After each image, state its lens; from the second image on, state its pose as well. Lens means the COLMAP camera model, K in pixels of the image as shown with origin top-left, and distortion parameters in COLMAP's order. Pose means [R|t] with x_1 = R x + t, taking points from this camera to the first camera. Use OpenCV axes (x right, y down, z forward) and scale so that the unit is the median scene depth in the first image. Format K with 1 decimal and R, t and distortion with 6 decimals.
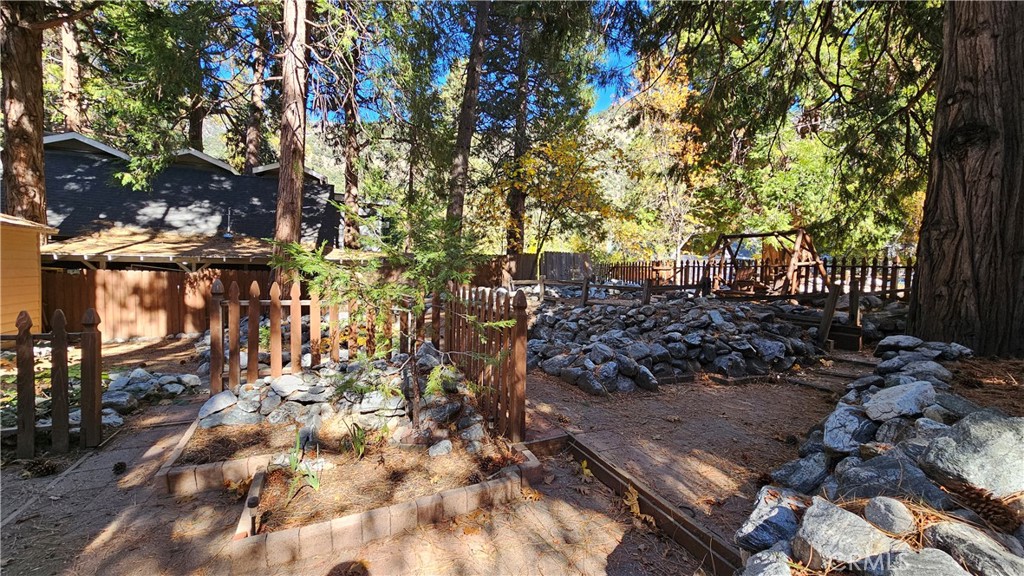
lens RADIAL K [[420.3, 0, 515.7], [0, 420.3, 293.5], [0, 0, 1]] dist [-0.000776, 0.000371]
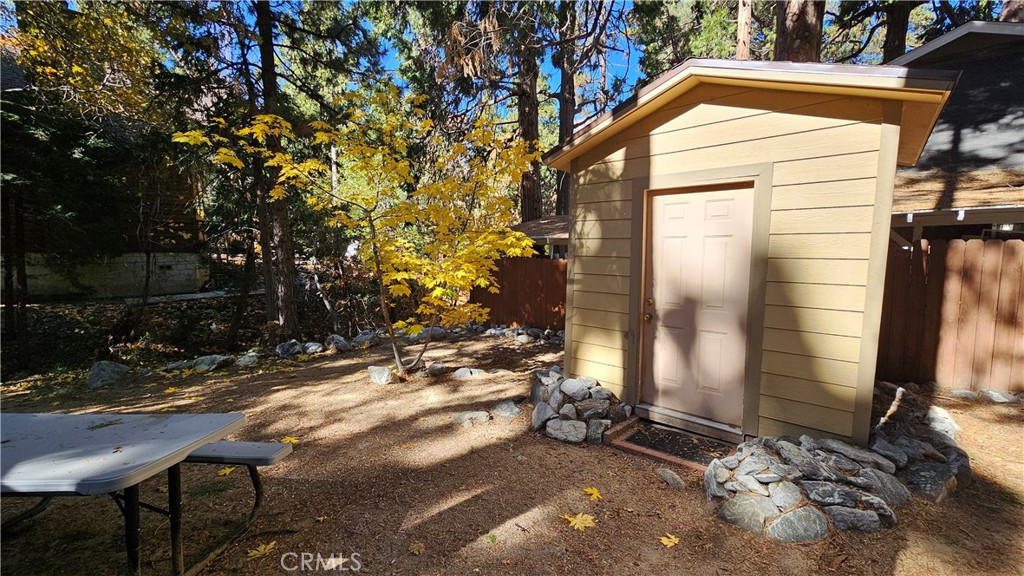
lens RADIAL K [[420.3, 0, 509.6], [0, 420.3, 290.5], [0, 0, 1]] dist [-0.000776, 0.000371]
pose [[0.394555, 0.066201, -0.916485, -0.730580], [-0.036771, 0.997740, 0.056240, -0.007568], [0.918136, 0.011510, 0.396097, 0.340898]]
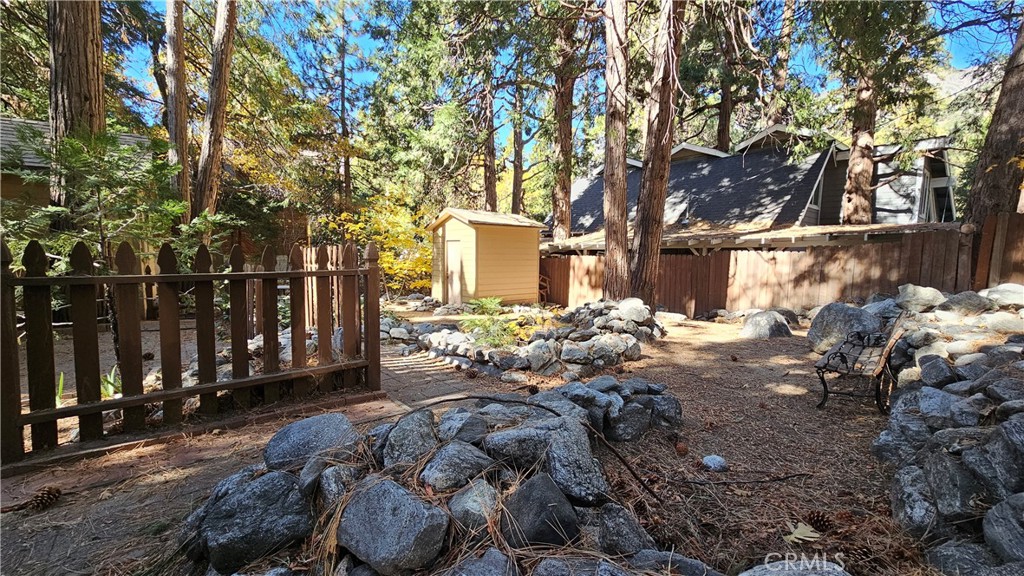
lens RADIAL K [[420.3, 0, 511.7], [0, 420.3, 294.3], [0, 0, 1]] dist [-0.000776, 0.000371]
pose [[0.253207, 0.067776, -0.965035, 0.243607], [-0.057772, 0.996822, 0.054850, 0.003559], [0.965686, 0.041864, 0.256318, 0.465115]]
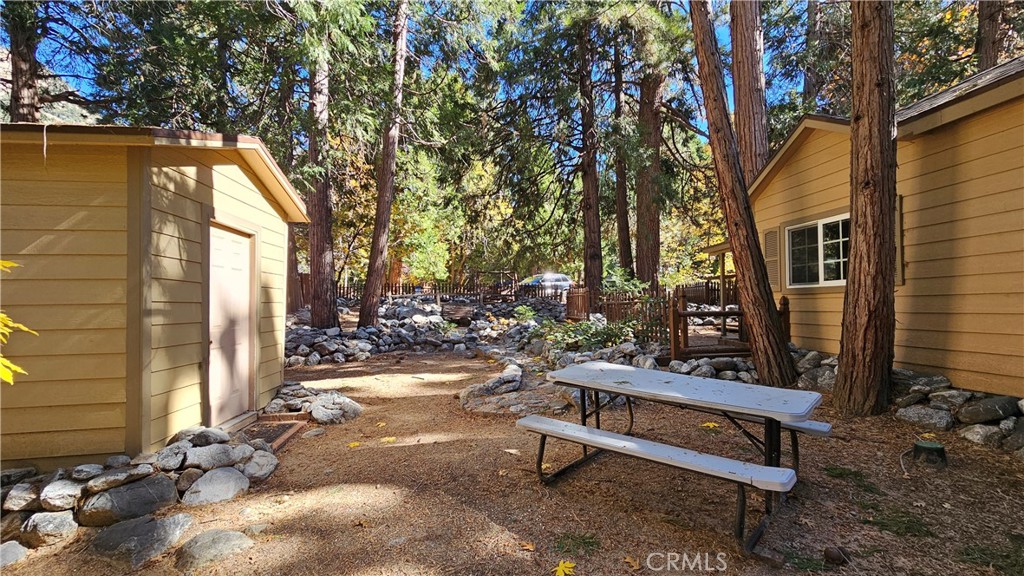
lens RADIAL K [[420.3, 0, 512.8], [0, 420.3, 291.3], [0, 0, 1]] dist [-0.000776, 0.000371]
pose [[0.308989, 0.005468, 0.951050, -1.279079], [0.051566, 0.998416, -0.022493, 0.008885], [-0.949667, 0.055992, 0.308218, 0.226878]]
